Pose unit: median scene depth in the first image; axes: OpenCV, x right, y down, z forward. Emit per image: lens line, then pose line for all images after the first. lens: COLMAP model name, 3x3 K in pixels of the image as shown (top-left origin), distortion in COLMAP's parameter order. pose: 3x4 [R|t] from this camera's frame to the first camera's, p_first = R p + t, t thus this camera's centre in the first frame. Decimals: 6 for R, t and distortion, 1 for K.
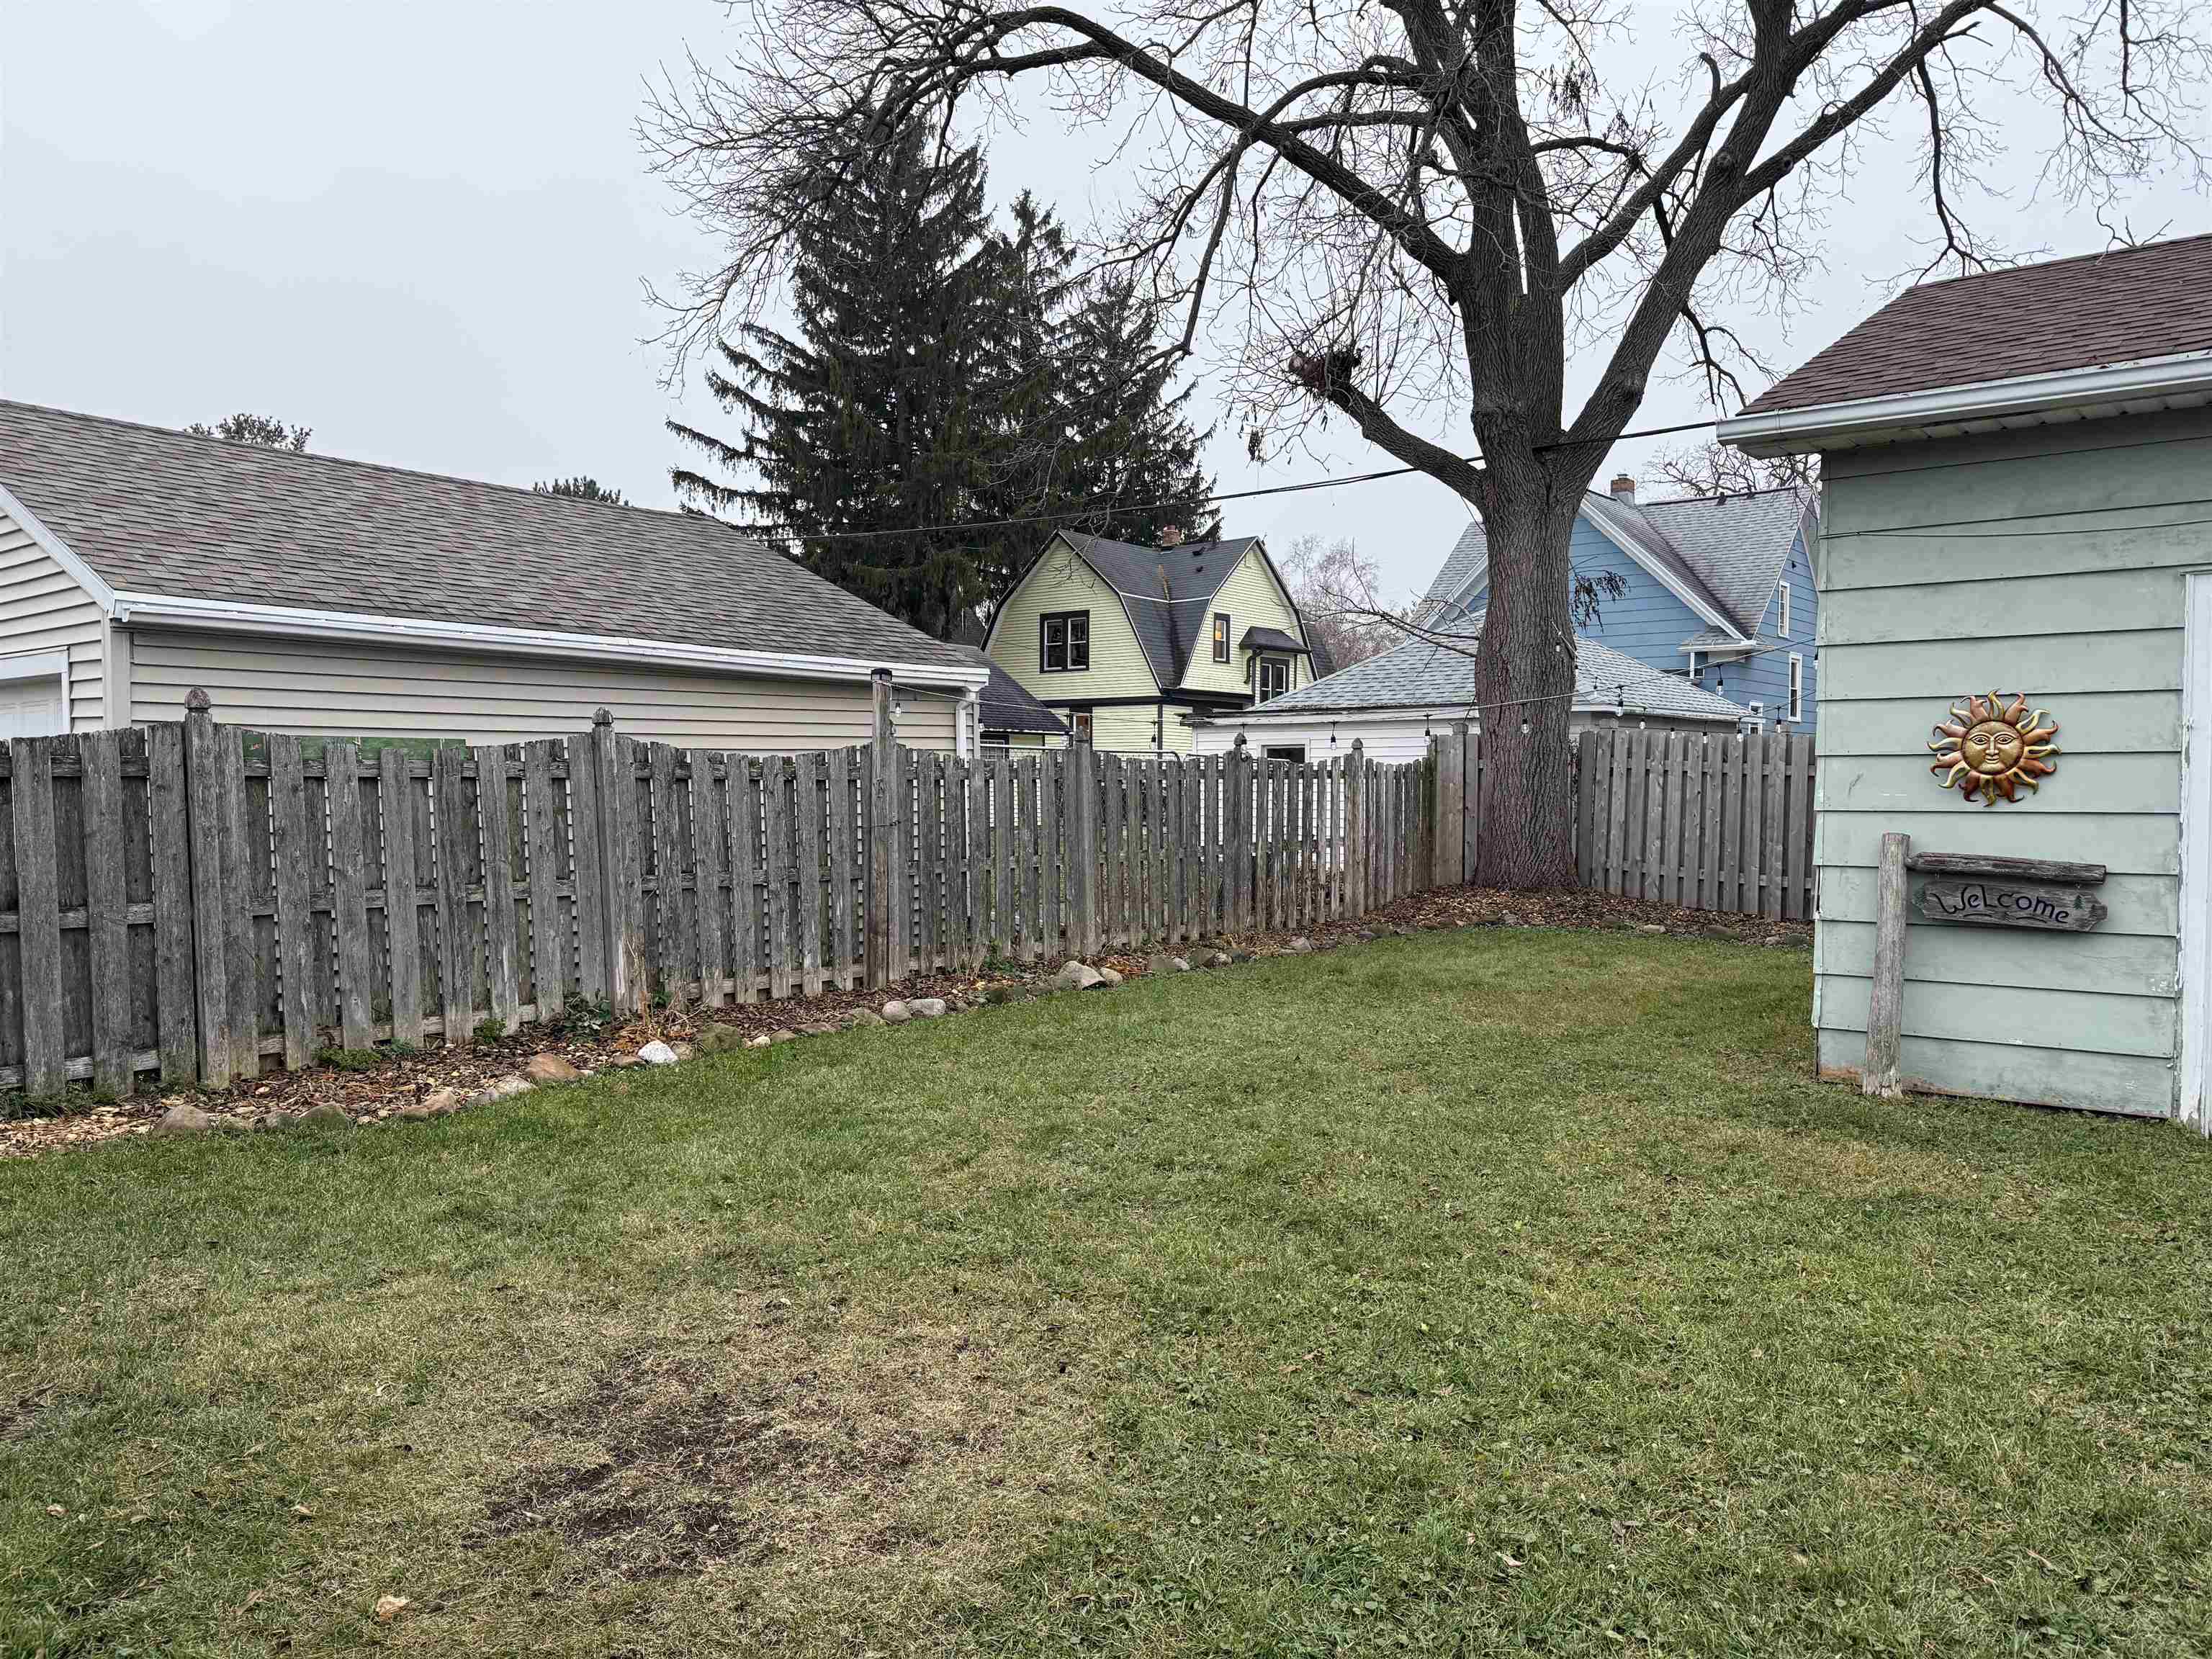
lens RADIAL K [[1540.4, 0, 1112.6], [0, 1540.4, 832.6], [0, 0, 1]] dist [0.058244, -0.007109]
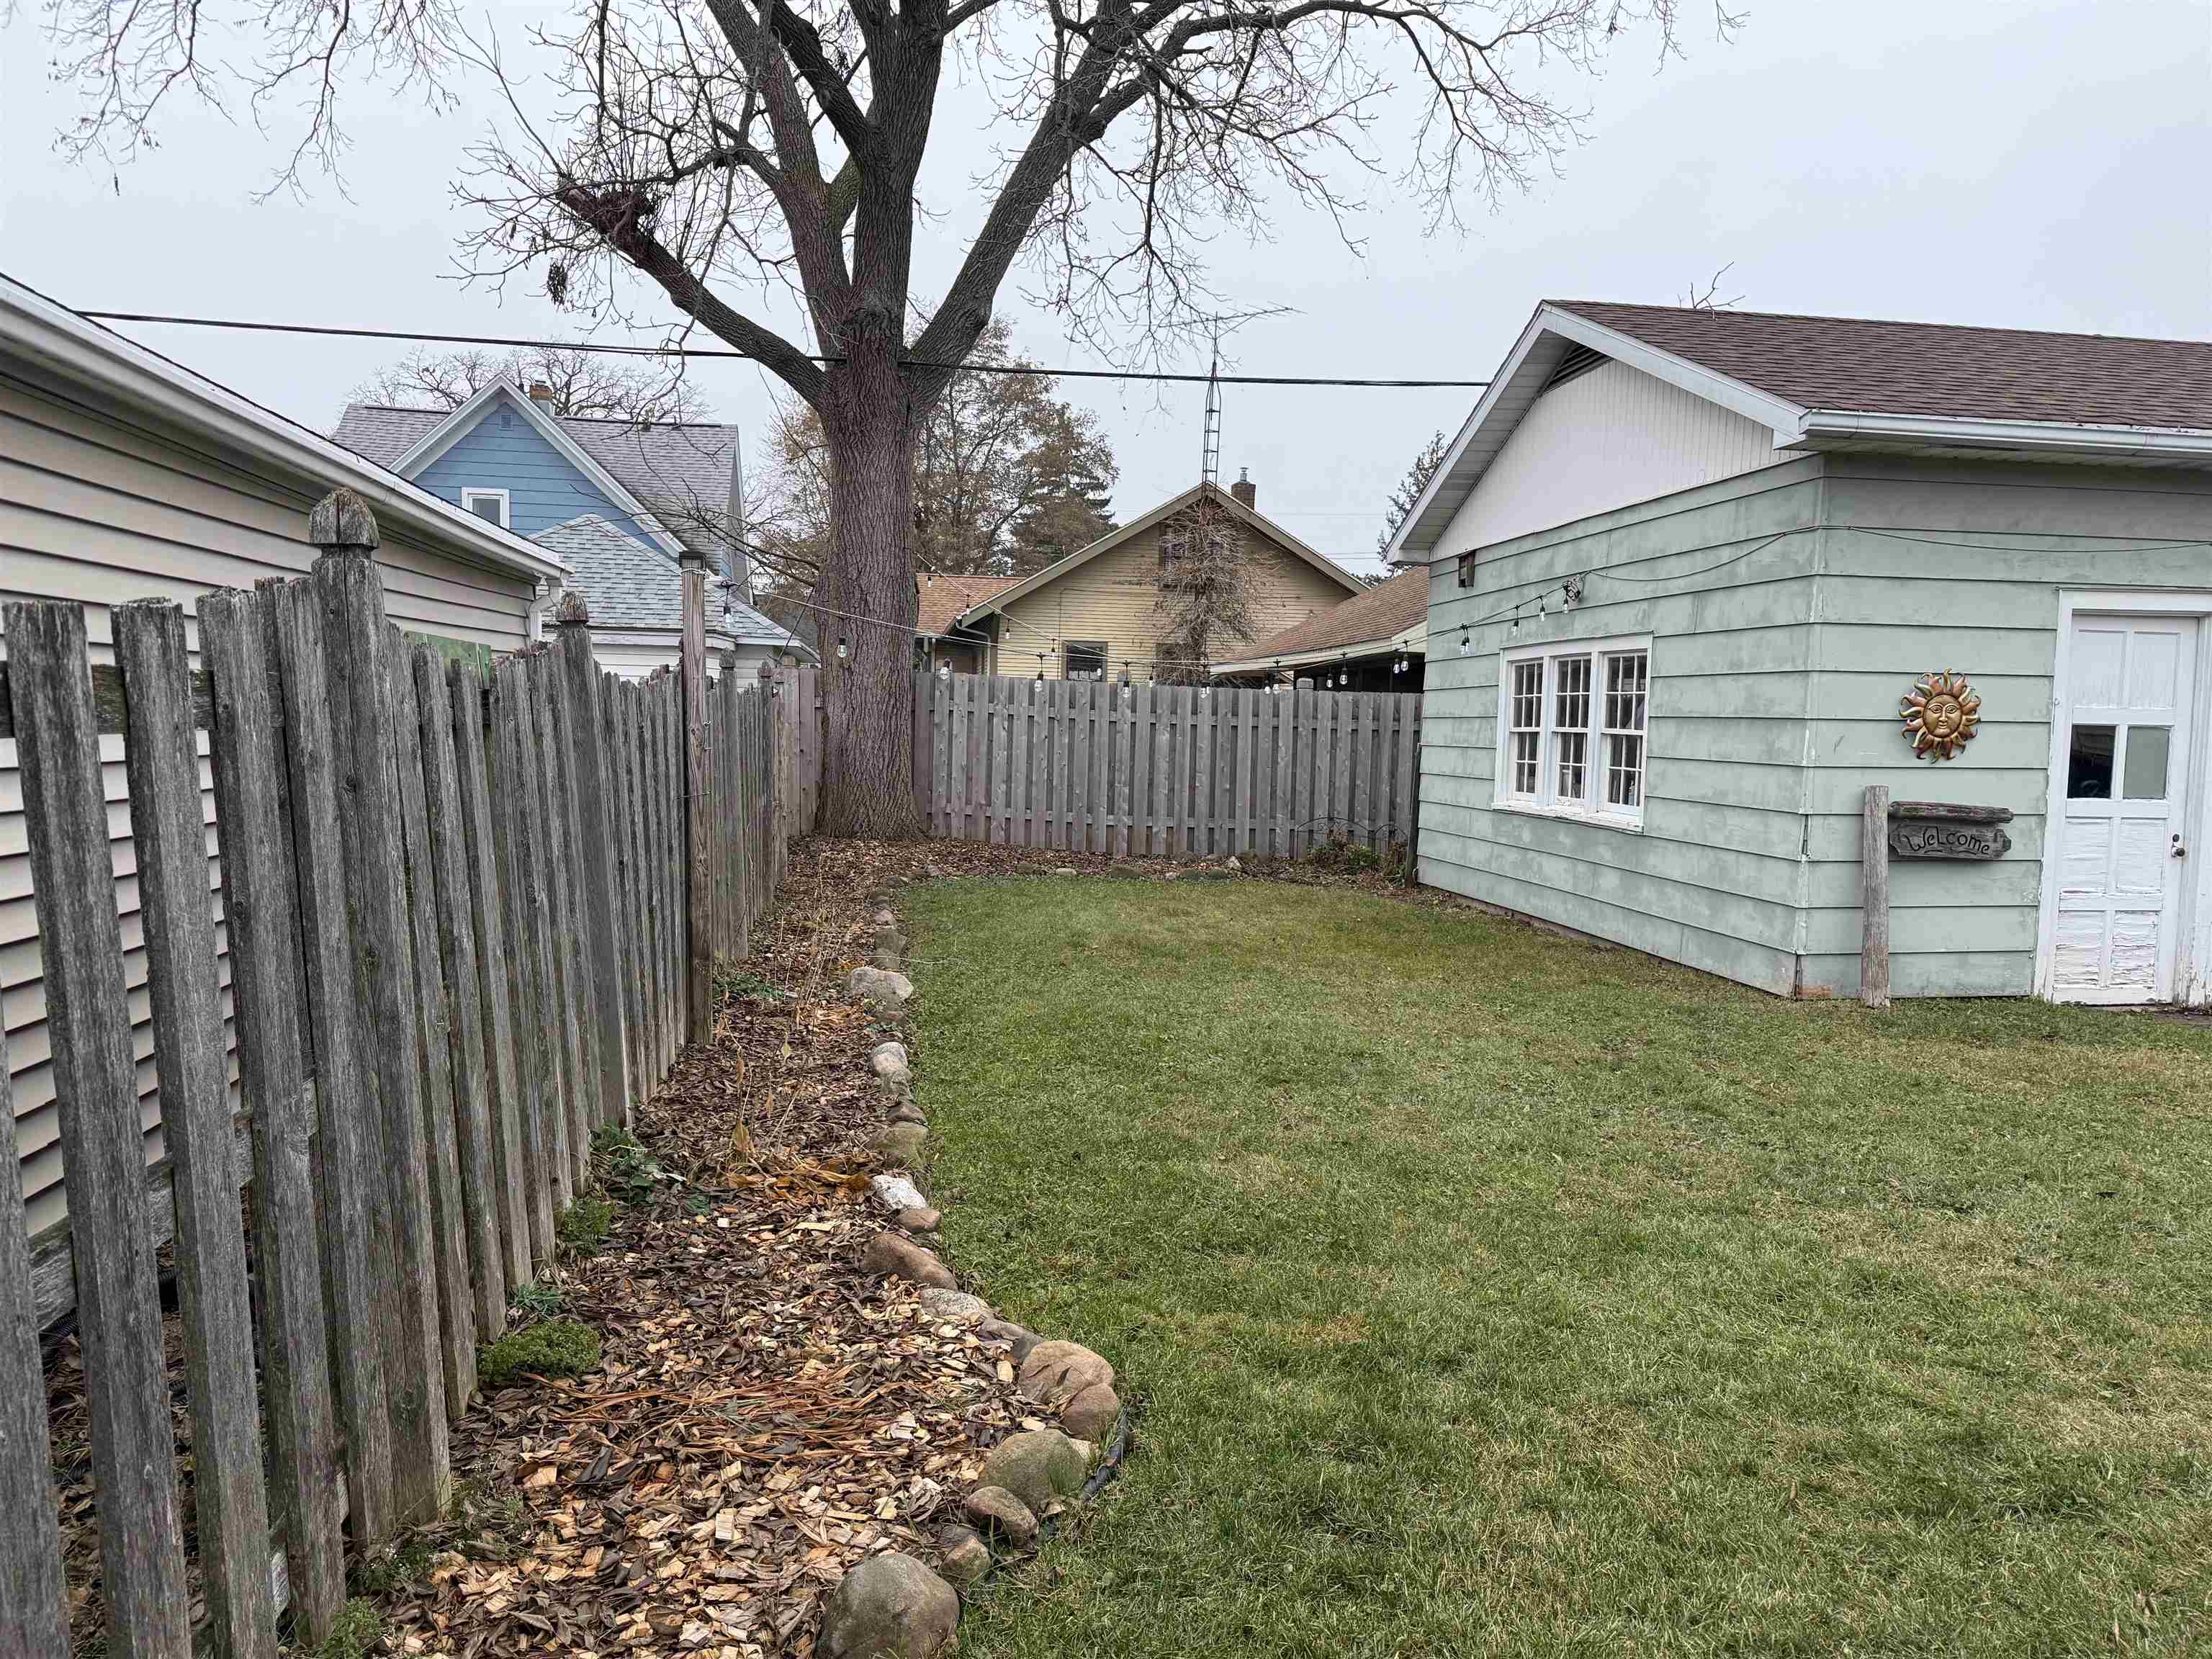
lens RADIAL K [[1540.4, 0, 1110.7], [0, 1540.4, 836.3], [0, 0, 1]] dist [0.058244, -0.007109]
pose [[0.671283, -0.042158, 0.740001, -0.792825], [0.006749, 0.998687, 0.050774, -0.026004], [-0.741171, -0.029089, 0.670686, 0.647102]]
